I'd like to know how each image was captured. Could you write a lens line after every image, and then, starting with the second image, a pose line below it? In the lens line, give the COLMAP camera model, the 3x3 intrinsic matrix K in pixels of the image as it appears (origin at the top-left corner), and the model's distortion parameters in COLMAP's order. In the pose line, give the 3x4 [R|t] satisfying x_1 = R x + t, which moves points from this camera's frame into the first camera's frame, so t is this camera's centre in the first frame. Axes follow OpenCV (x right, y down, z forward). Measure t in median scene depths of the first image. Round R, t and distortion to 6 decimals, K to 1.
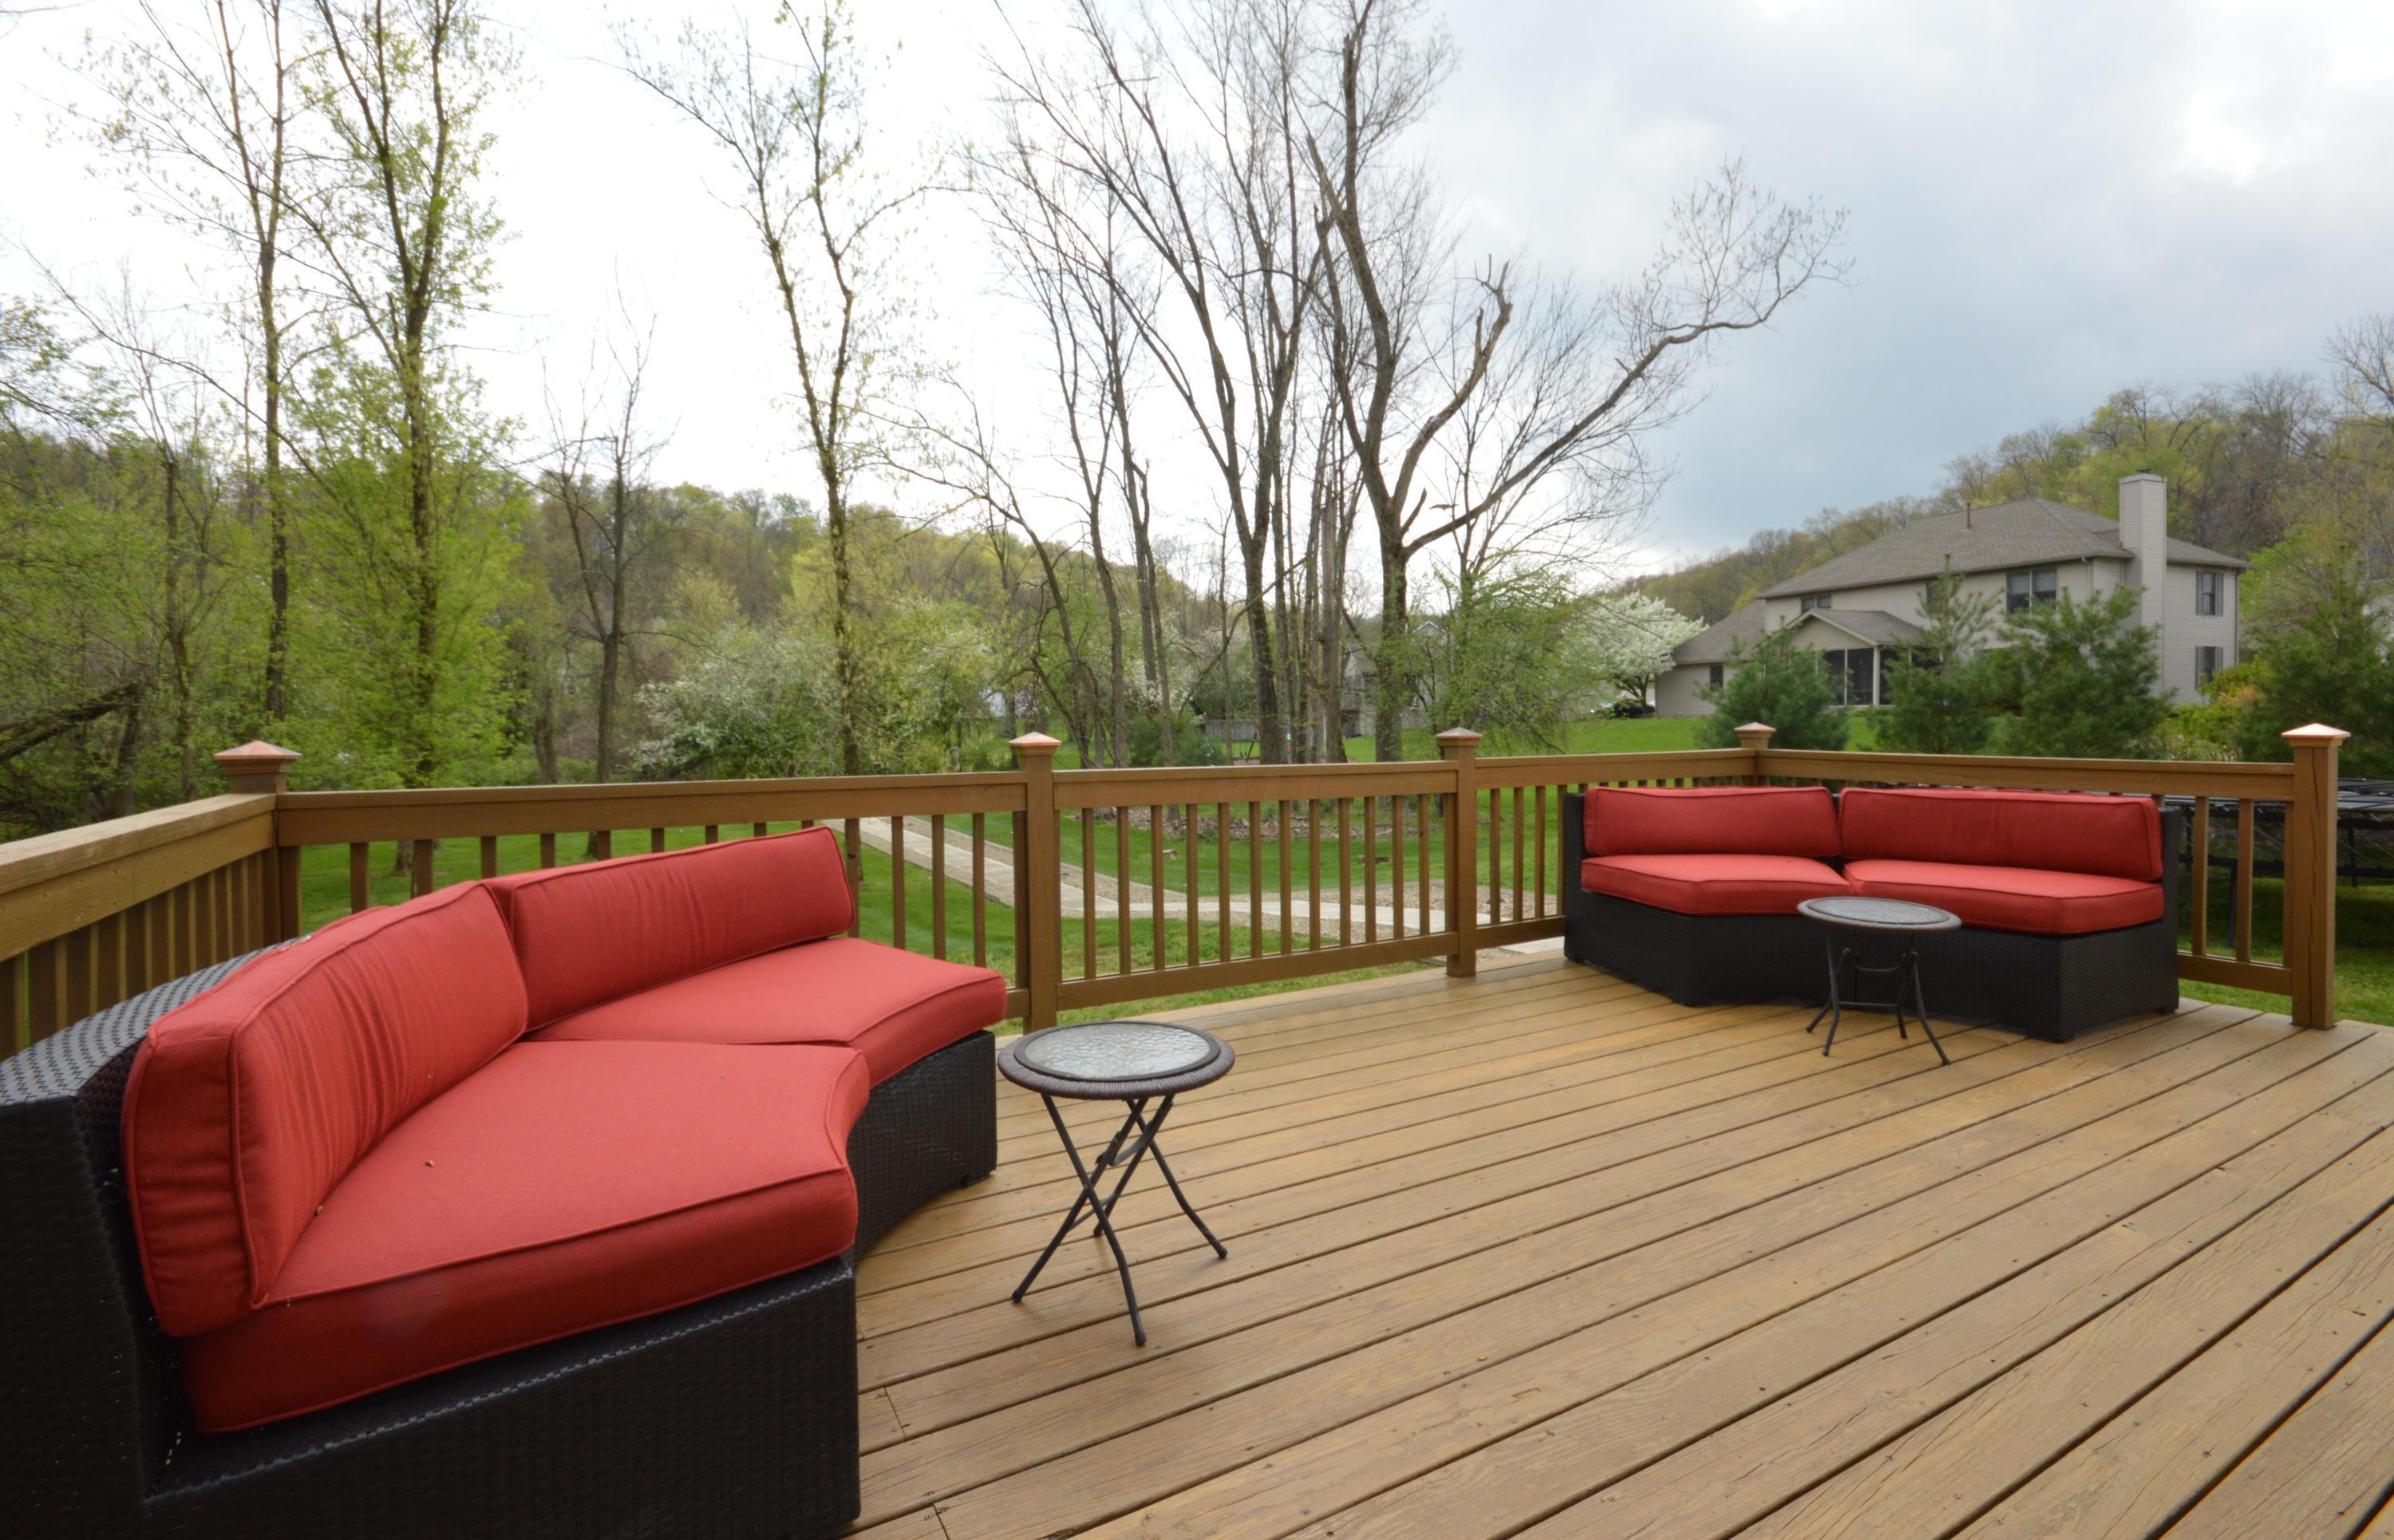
lens RADIAL K [[1106.4, 0, 1198.8], [0, 1106.4, 695.3], [0, 0, 1]] dist [-0.018878, -0.000183]
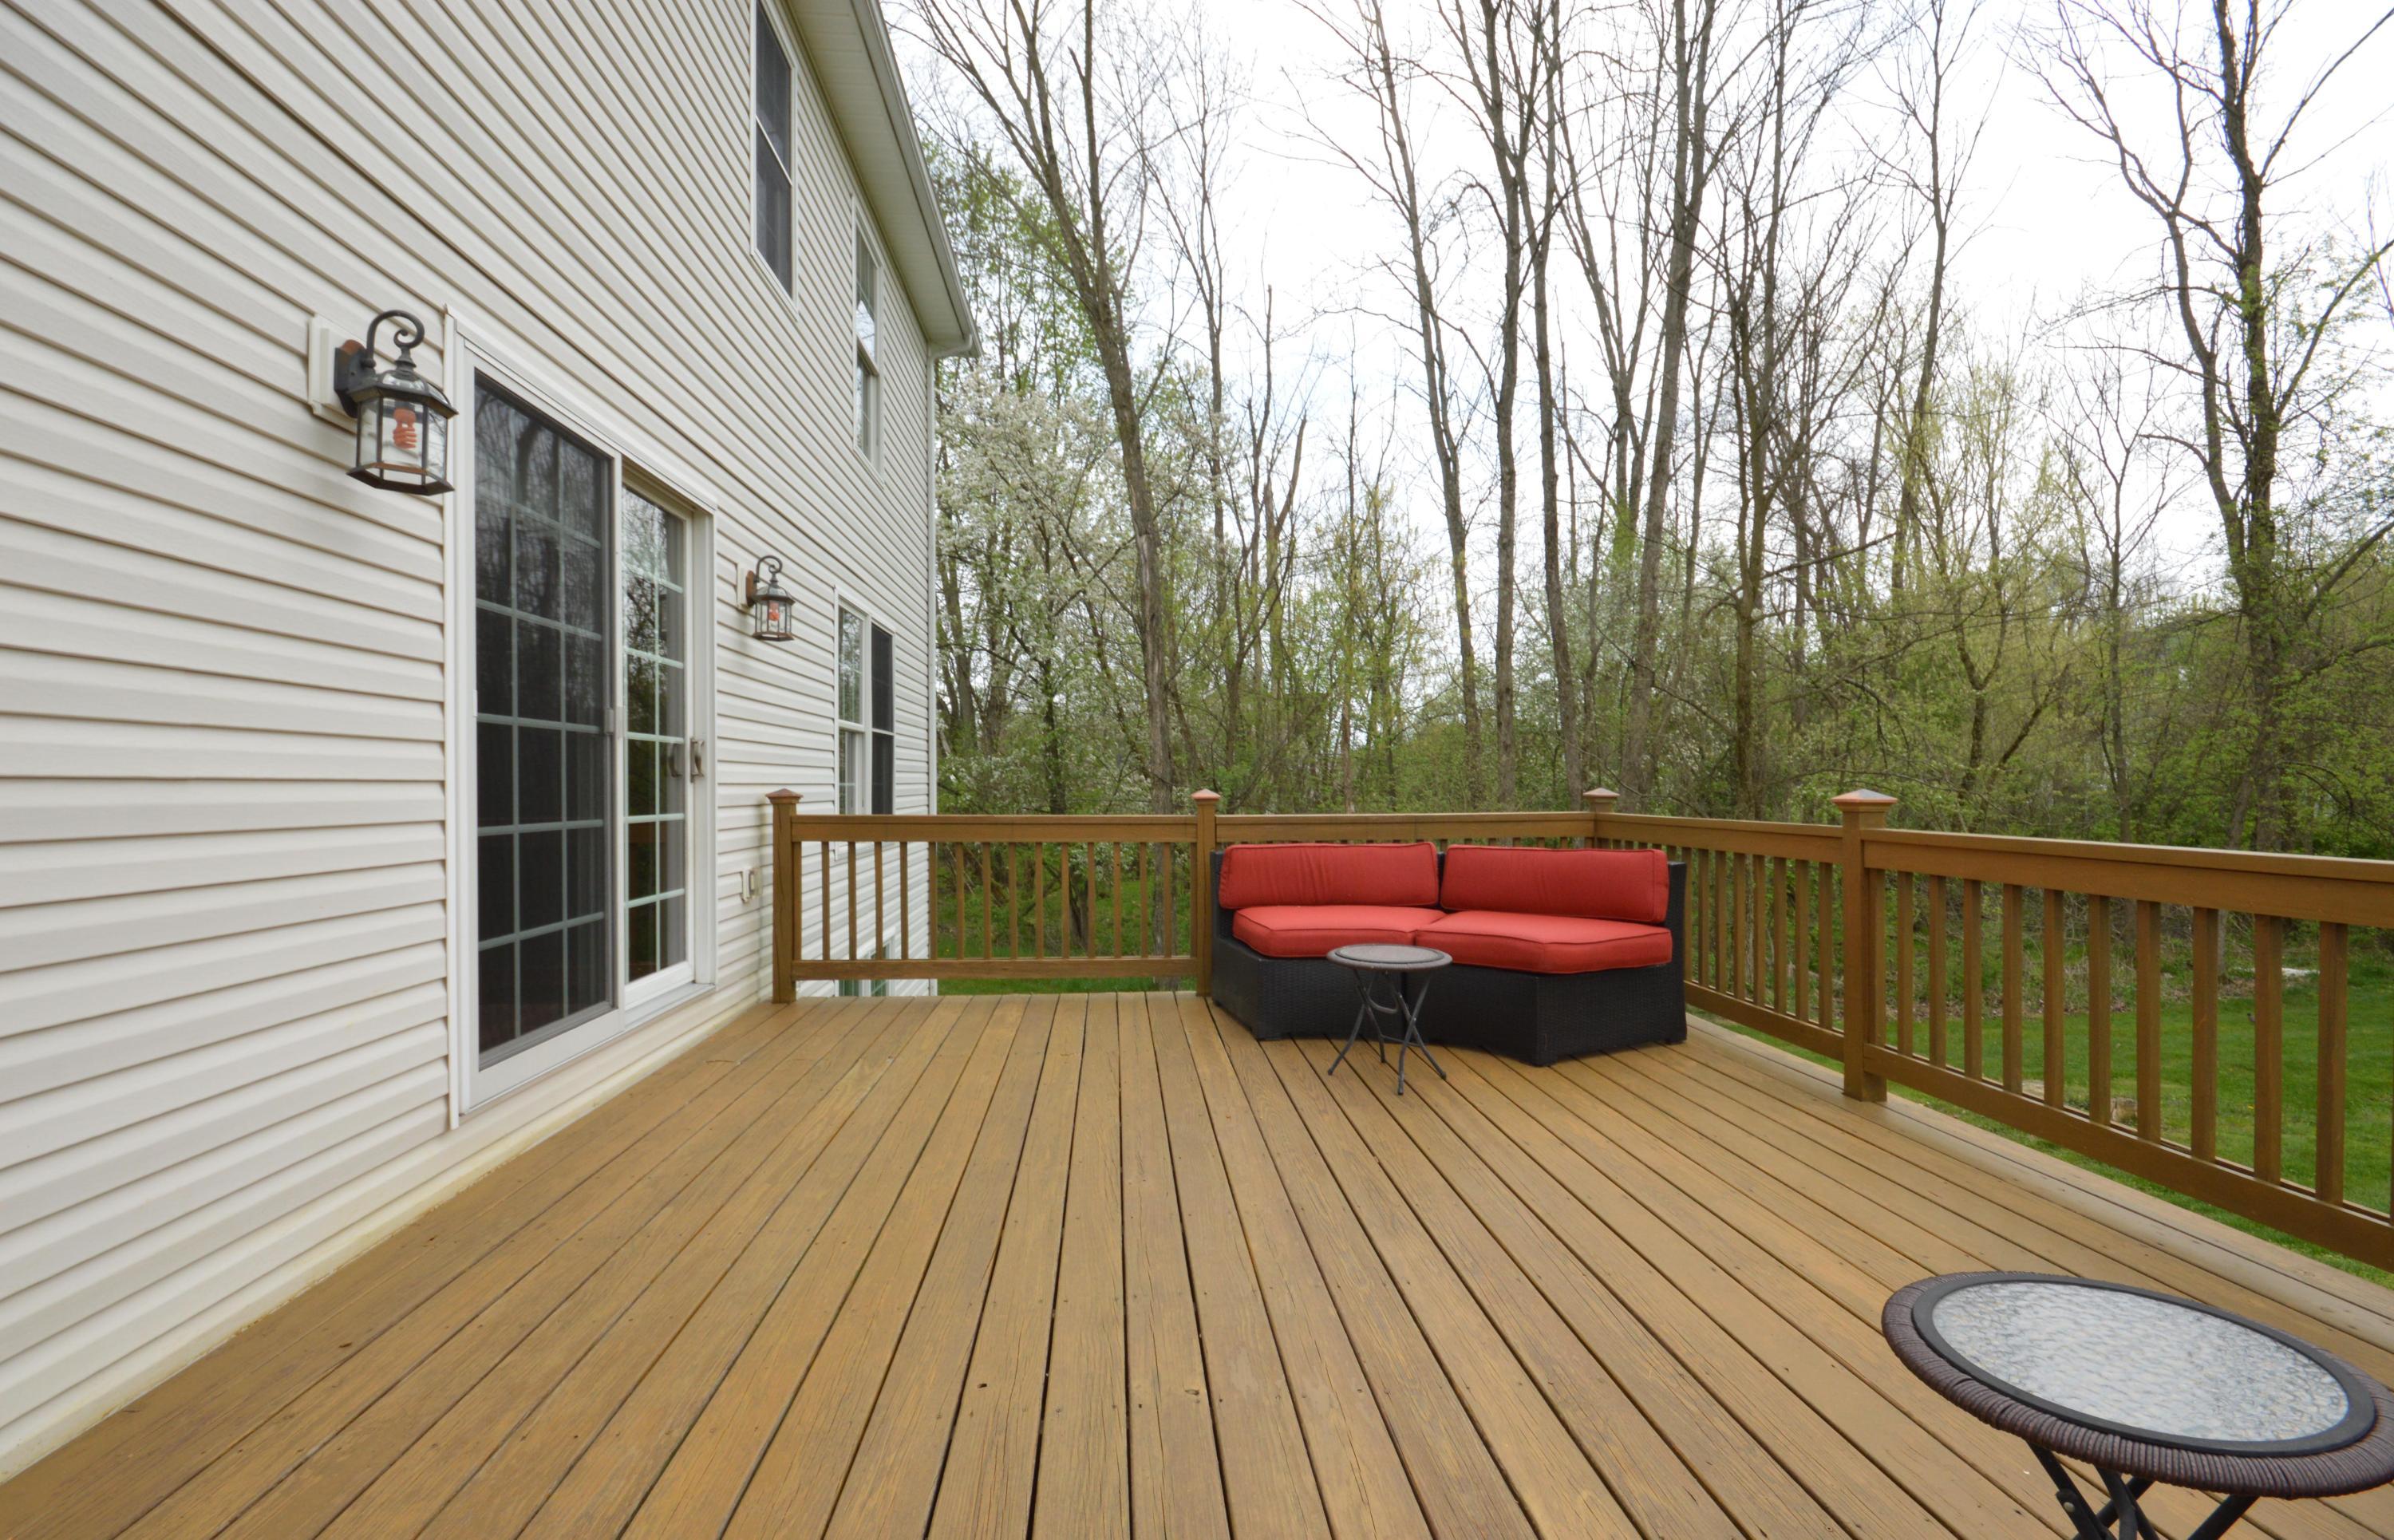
lens RADIAL K [[1066.2, 0, 1197.0], [0, 1066.2, 783.7], [0, 0, 1]] dist [0.014500, -0.014577]
pose [[-0.425650, 0.006689, -0.904863, 1.028789], [0.030090, 0.999524, -0.006766, 0.008005], [0.904388, -0.030107, -0.425649, 0.875943]]
